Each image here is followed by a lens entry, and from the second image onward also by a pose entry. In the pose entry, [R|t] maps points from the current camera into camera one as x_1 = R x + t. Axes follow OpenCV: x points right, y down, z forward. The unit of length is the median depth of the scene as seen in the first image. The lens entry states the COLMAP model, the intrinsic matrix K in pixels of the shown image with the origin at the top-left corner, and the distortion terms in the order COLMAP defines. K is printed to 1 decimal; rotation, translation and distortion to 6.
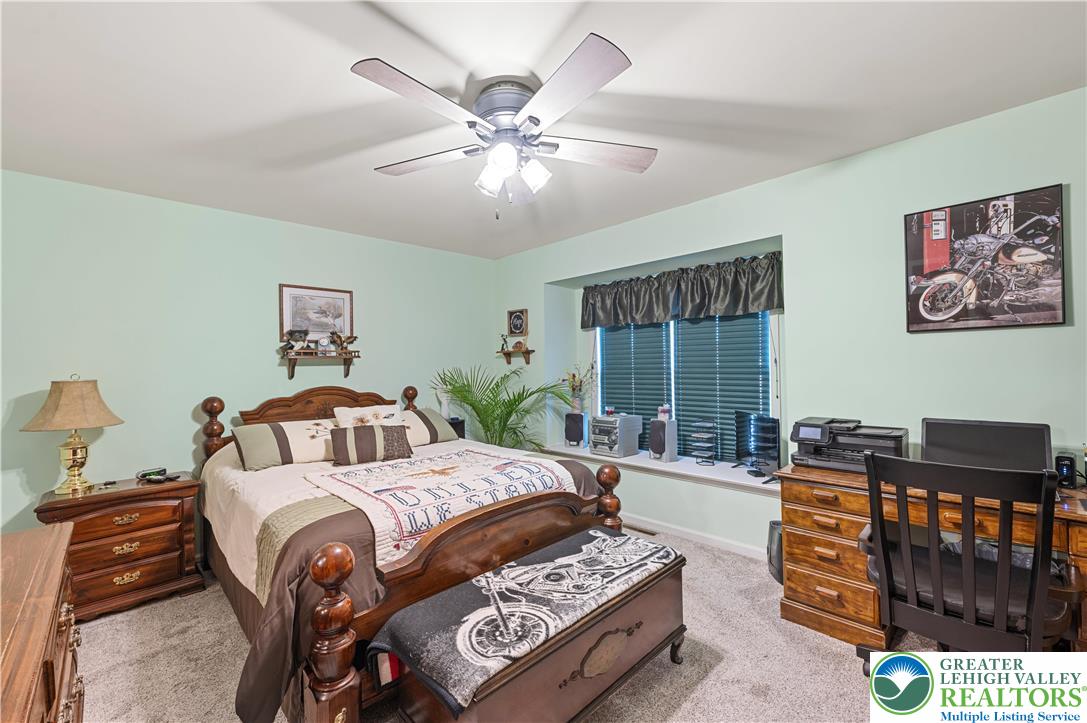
lens RADIAL K [[438.5, 0, 543.5], [0, 438.5, 361.5], [0, 0, 1]] dist [0.000153, -0.000016]
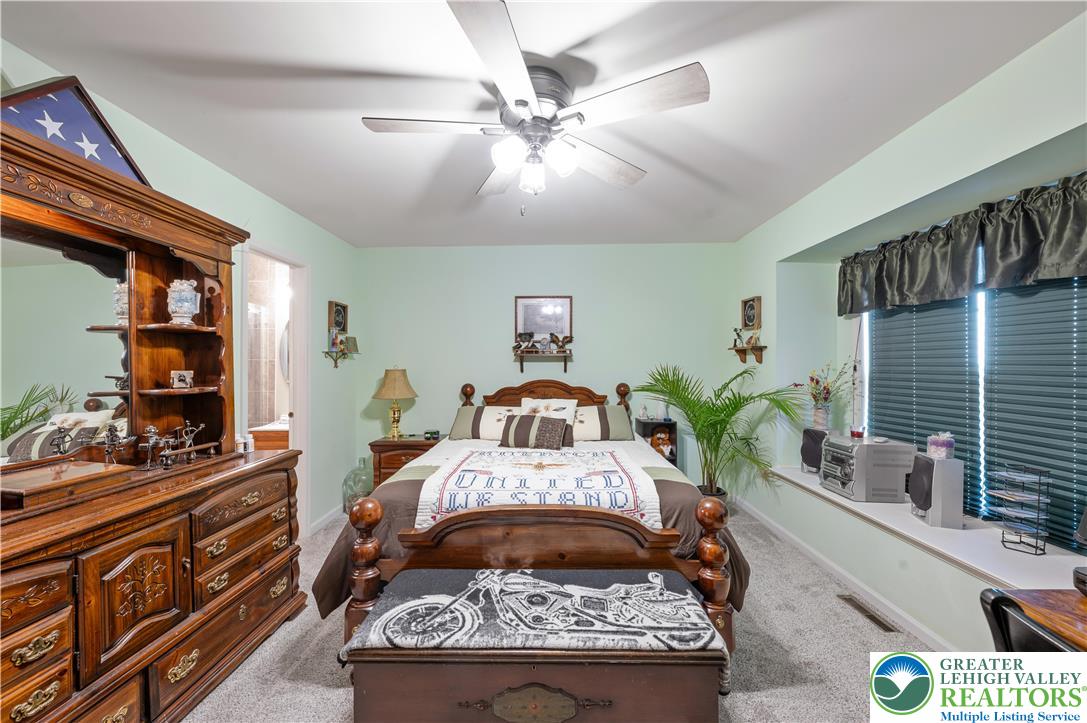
lens RADIAL K [[429.1, 0, 543.5], [0, 429.1, 361.5], [0, 0, 1]] dist [-0.000382, -0.000246]
pose [[0.707093, 0.013120, -0.706999, 0.571072], [-0.006016, 0.999903, 0.012538, -0.011054], [0.707095, -0.004612, 0.707103, 0.333132]]
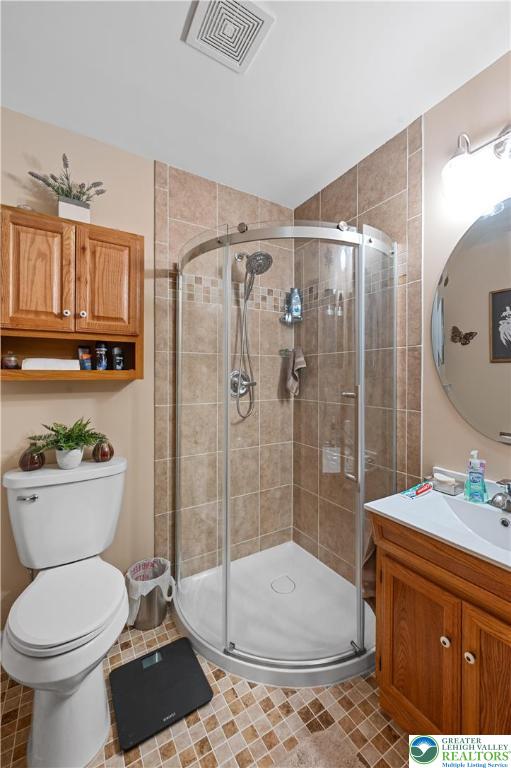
lens RADIAL K [[309.8, 0, 255.5], [0, 309.8, 384.0], [0, 0, 1]] dist [0.000153, -0.000016]
pose [[-0.227252, 0.024363, -0.973531, -1.080672], [0.013216, 0.999672, 0.021932, 0.085373], [0.973746, -0.007882, -0.227500, 0.684078]]
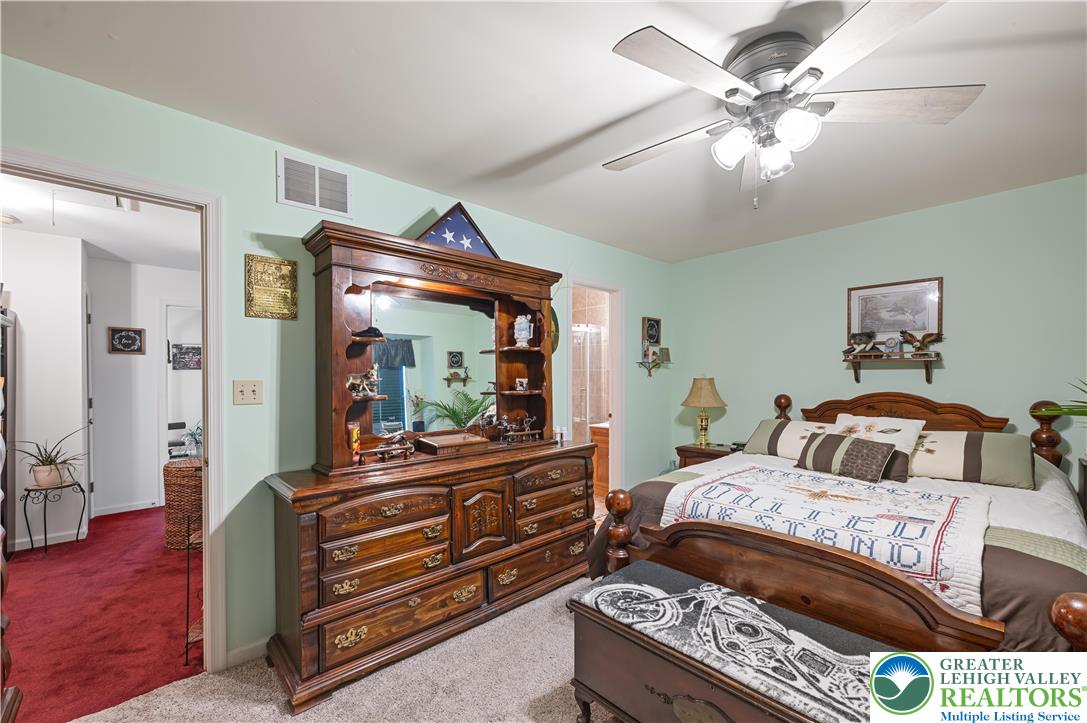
lens RADIAL K [[436.4, 0, 549.3], [0, 436.4, 375.6], [0, 0, 1]] dist [-0.000106, 0.000003]
pose [[-0.009034, 0.022633, -0.999703, 0.738186], [0.014418, 0.999643, 0.022502, -0.014061], [0.999855, -0.014210, -0.009357, 0.554284]]
